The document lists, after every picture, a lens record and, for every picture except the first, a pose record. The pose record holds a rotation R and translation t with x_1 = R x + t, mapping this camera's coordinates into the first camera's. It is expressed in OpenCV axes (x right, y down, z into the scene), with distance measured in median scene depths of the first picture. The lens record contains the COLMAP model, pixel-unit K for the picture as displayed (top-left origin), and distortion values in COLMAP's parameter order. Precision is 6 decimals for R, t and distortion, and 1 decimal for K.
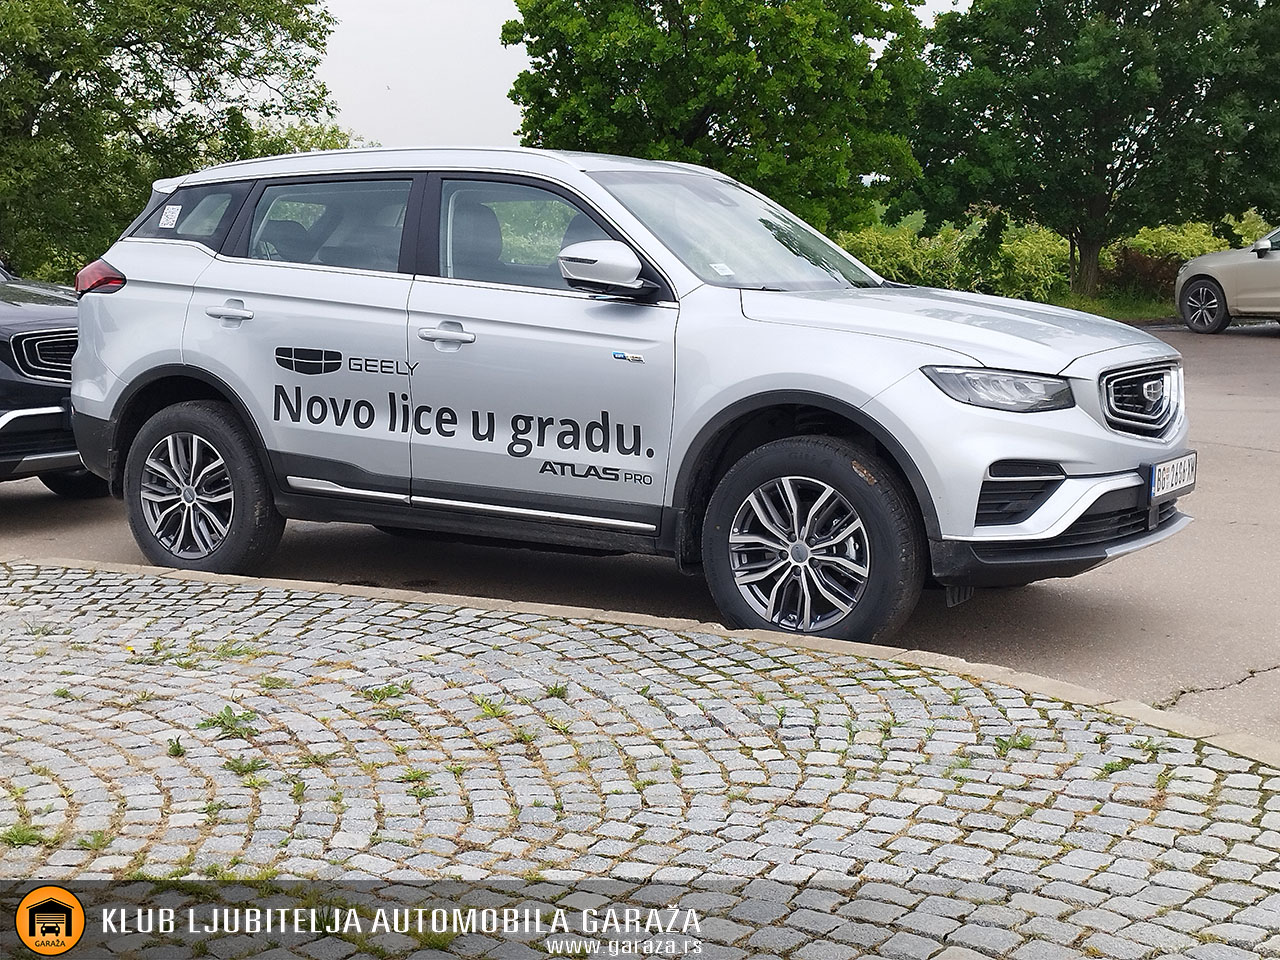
lens RADIAL K [[1757.8, 0, 640.3], [0, 1757.8, 476.8], [0, 0, 1]] dist [0.044857, 0.000000]
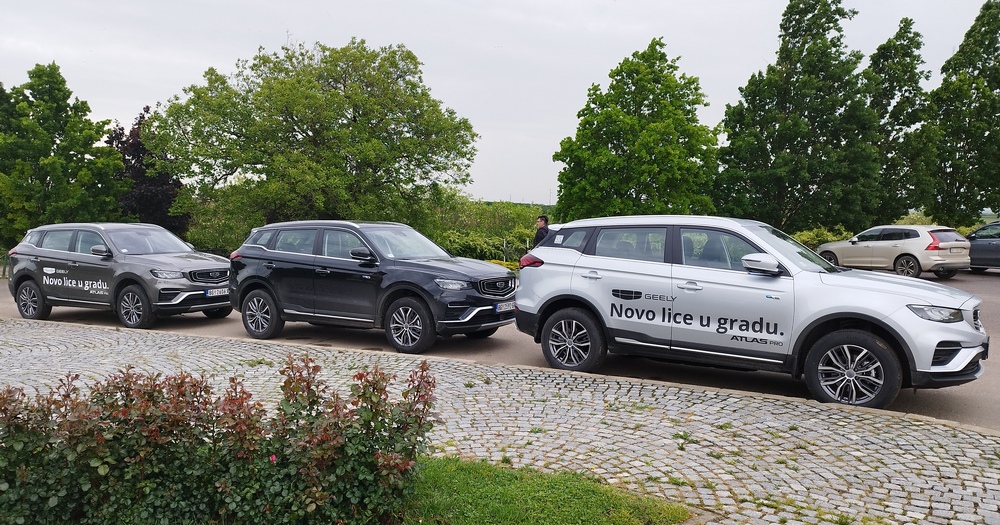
lens RADIAL K [[688.8, 0, 499.7], [0, 688.8, 265.4], [0, 0, 1]] dist [-0.005093, -0.003717]
pose [[0.997265, 0.012175, -0.072895, -0.324062], [-0.017939, 0.996717, -0.078950, -0.025315], [0.071695, 0.080041, 0.994210, -0.065834]]
